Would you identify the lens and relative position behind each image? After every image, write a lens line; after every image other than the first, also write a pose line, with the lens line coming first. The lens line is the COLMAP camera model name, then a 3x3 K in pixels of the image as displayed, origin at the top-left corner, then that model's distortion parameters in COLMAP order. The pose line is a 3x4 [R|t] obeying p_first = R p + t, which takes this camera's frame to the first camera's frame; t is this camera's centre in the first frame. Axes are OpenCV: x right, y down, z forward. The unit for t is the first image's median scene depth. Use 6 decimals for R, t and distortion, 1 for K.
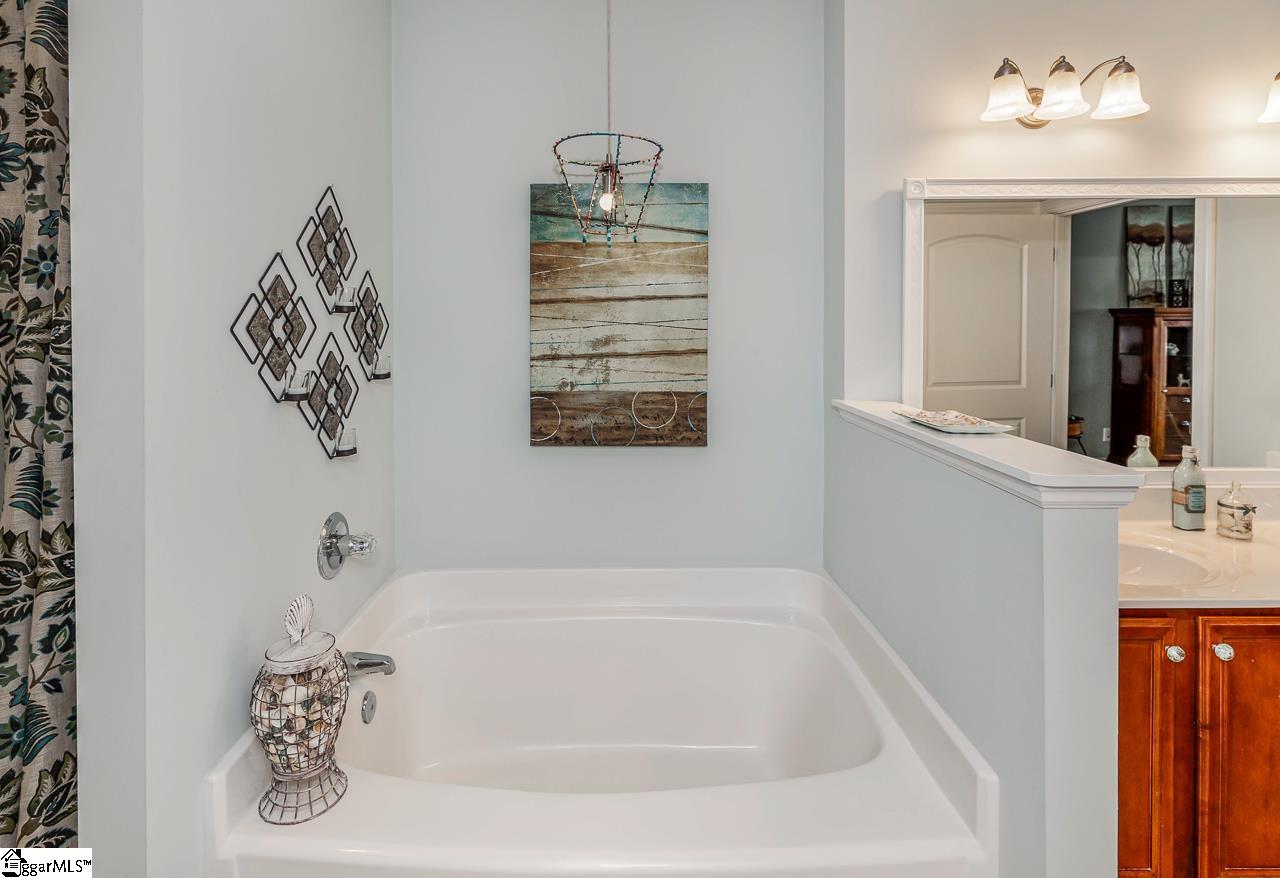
lens RADIAL K [[602.8, 0, 610.3], [0, 602.8, 329.3], [0, 0, 1]] dist [-0.001633, -0.000872]
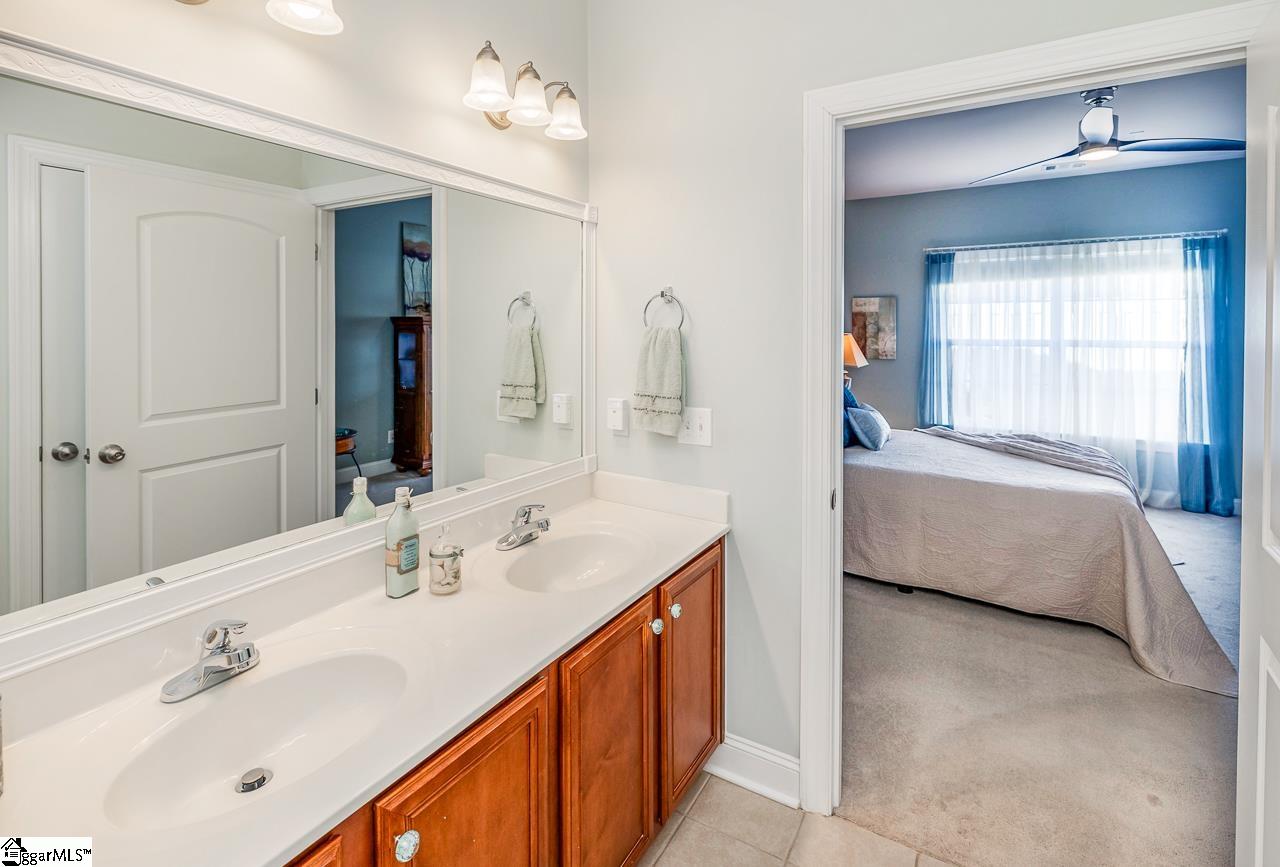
lens RADIAL K [[572.4, 0, 665.1], [0, 572.4, 343.1], [0, 0, 1]] dist [-0.002989, -0.000292]
pose [[0.451055, -0.018209, 0.892311, 0.381456], [0.007293, 0.999834, 0.016716, -0.003899], [-0.892467, -0.001033, 0.451112, 0.298941]]
